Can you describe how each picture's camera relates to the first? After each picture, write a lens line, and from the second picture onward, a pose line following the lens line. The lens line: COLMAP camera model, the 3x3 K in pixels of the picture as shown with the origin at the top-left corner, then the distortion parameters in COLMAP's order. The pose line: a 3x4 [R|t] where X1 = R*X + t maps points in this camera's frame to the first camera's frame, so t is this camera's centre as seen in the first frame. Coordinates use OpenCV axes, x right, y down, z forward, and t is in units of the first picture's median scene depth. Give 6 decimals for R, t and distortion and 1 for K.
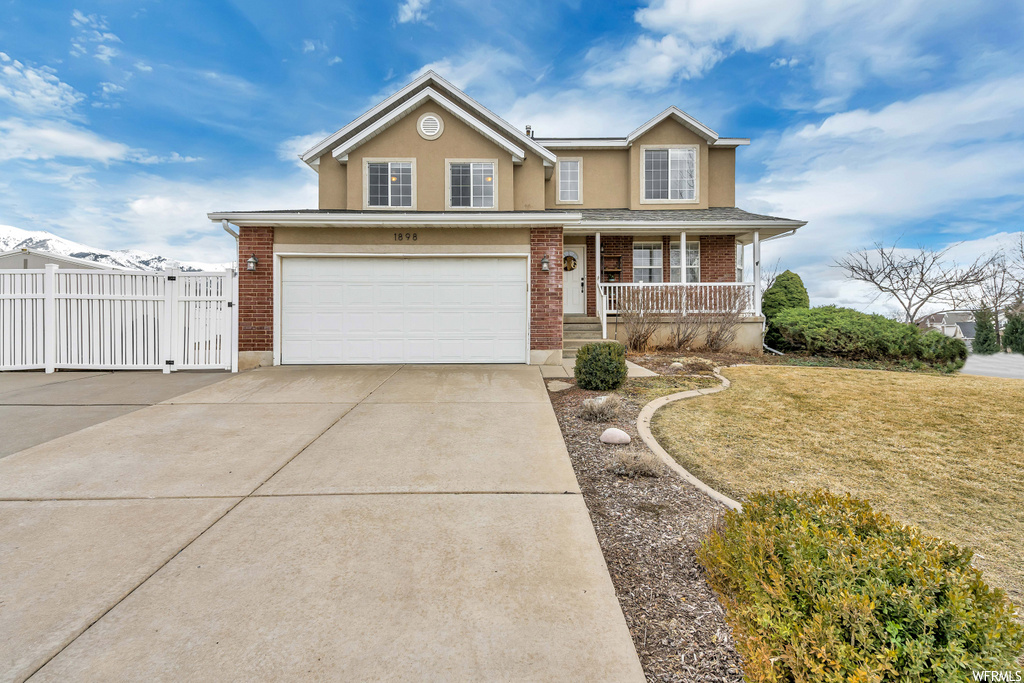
lens RADIAL K [[470.2, 0, 508.8], [0, 470.2, 329.9], [0, 0, 1]] dist [0.014751, 0.000189]
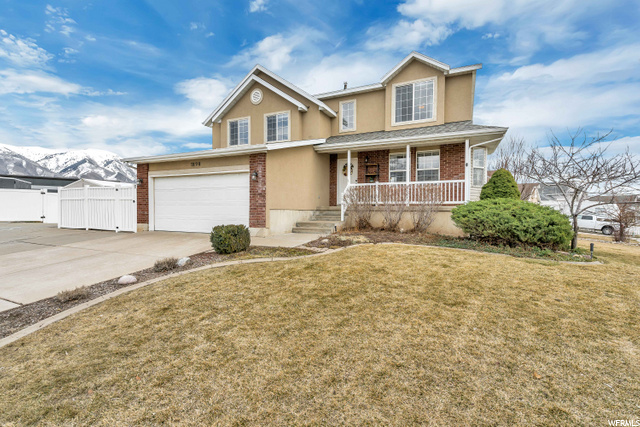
lens RADIAL K [[298.8, 0, 320.0], [0, 298.8, 213.5], [0, 0, 1]] dist [0.001511, 0.000631]
pose [[0.897698, 0.012945, -0.440421, 0.528494], [-0.010335, 0.999912, 0.008324, -0.013254], [0.440490, -0.002920, 0.897753, 0.112316]]
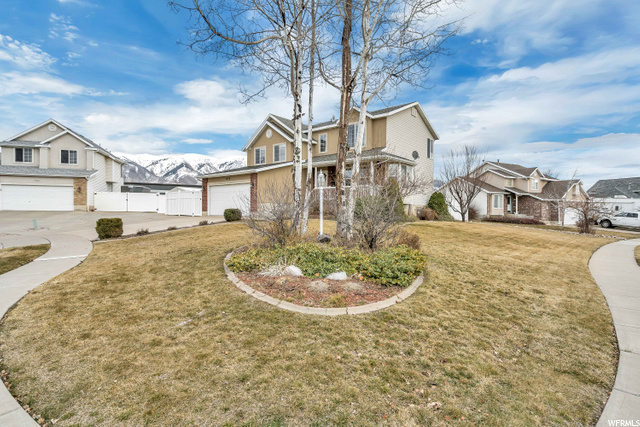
lens RADIAL K [[318.7, 0, 320.0], [0, 318.7, 213.5], [0, 0, 1]] dist [0.005934, 0.001221]
pose [[0.754074, 0.014793, -0.656623, 1.303680], [-0.008795, 0.999884, 0.012426, 0.015789], [0.656731, -0.003595, 0.754117, -0.230507]]
